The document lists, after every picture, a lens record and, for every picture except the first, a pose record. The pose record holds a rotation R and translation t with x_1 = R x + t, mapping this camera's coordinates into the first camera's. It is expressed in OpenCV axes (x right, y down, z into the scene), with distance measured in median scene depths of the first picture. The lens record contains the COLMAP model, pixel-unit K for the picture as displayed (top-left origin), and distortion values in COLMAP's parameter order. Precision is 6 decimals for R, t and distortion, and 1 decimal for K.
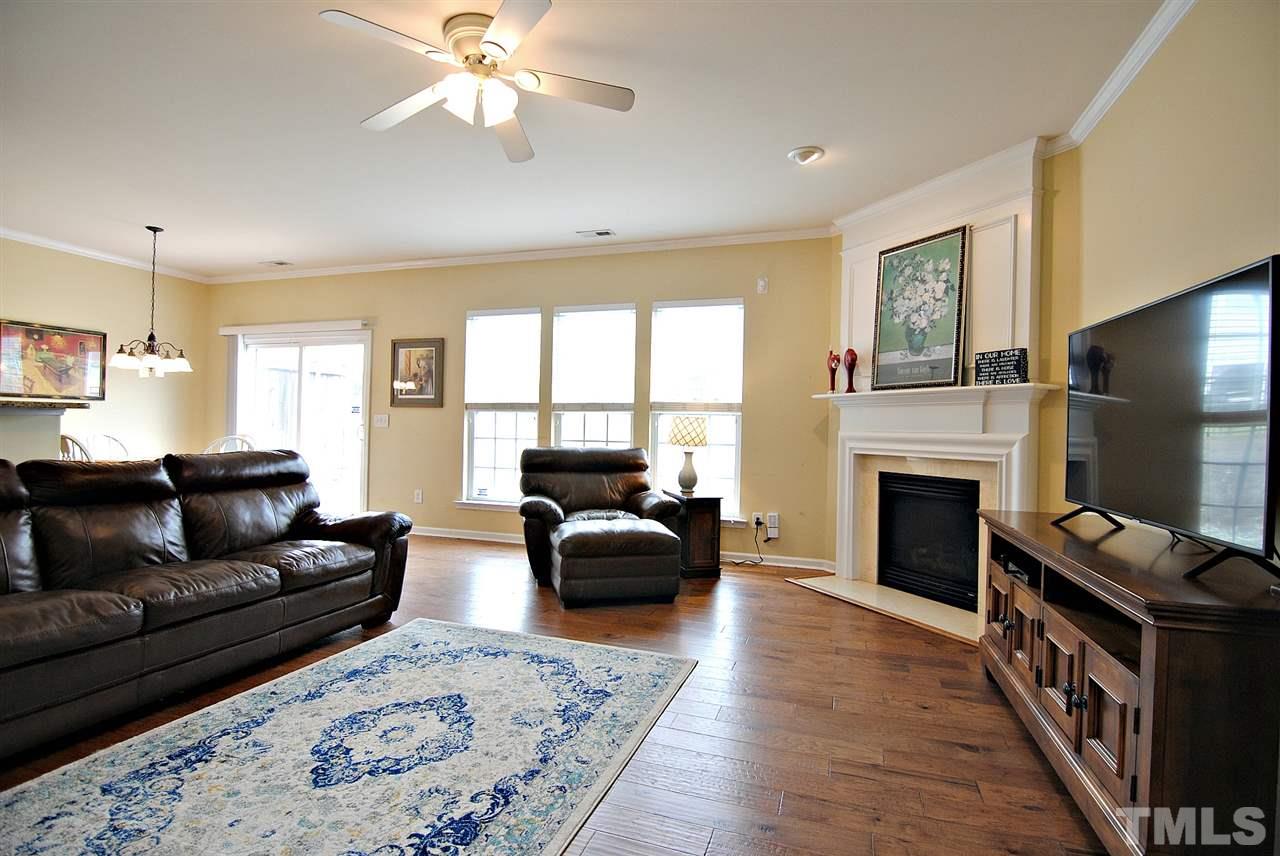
lens RADIAL K [[620.4, 0, 647.0], [0, 620.4, 426.4], [0, 0, 1]] dist [-0.016003, -0.002027]
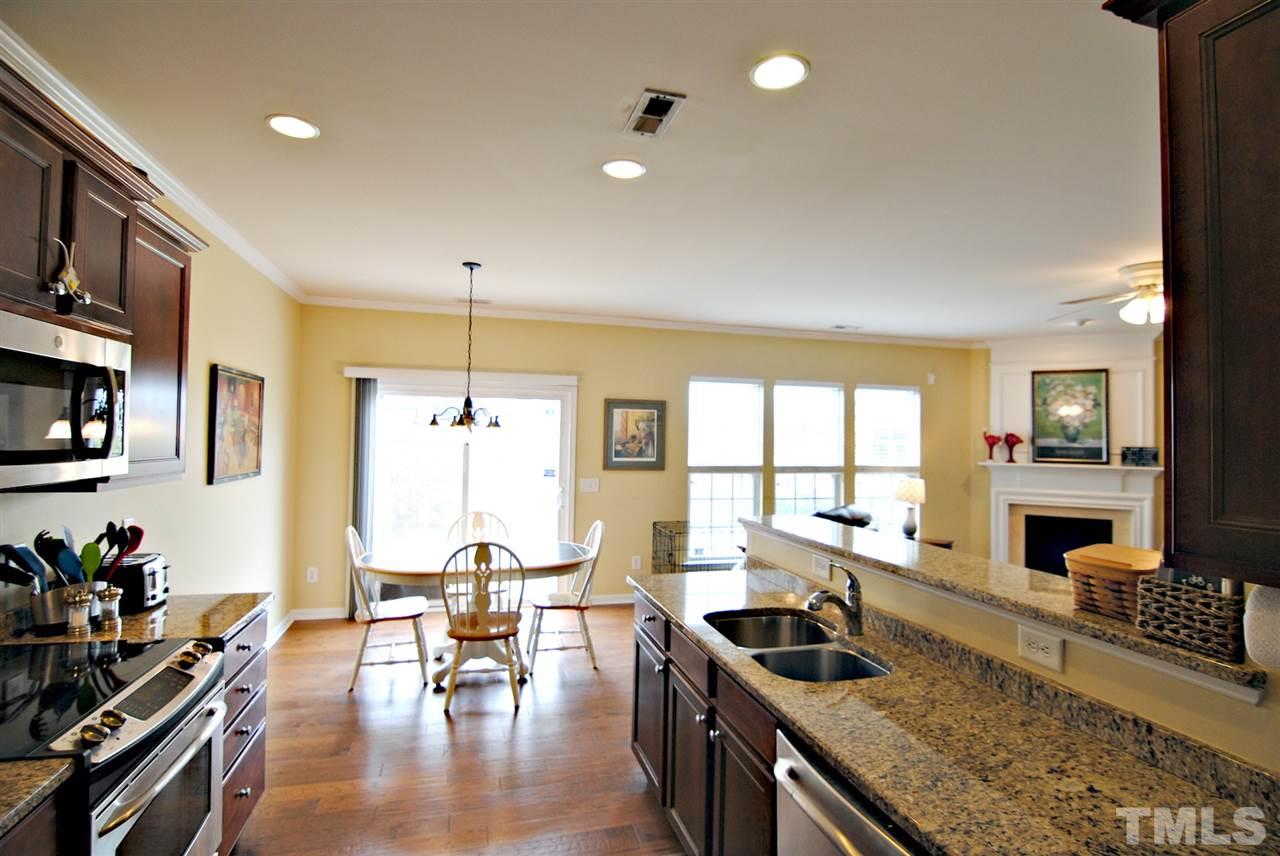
lens RADIAL K [[620.4, 0, 638.9], [0, 620.4, 423.7], [0, 0, 1]] dist [-0.016003, -0.002027]
pose [[0.838172, 0.009945, 0.545316, -1.007068], [-0.004447, 0.999925, -0.011400, -0.104390], [-0.545388, 0.007130, 0.838153, 0.205858]]
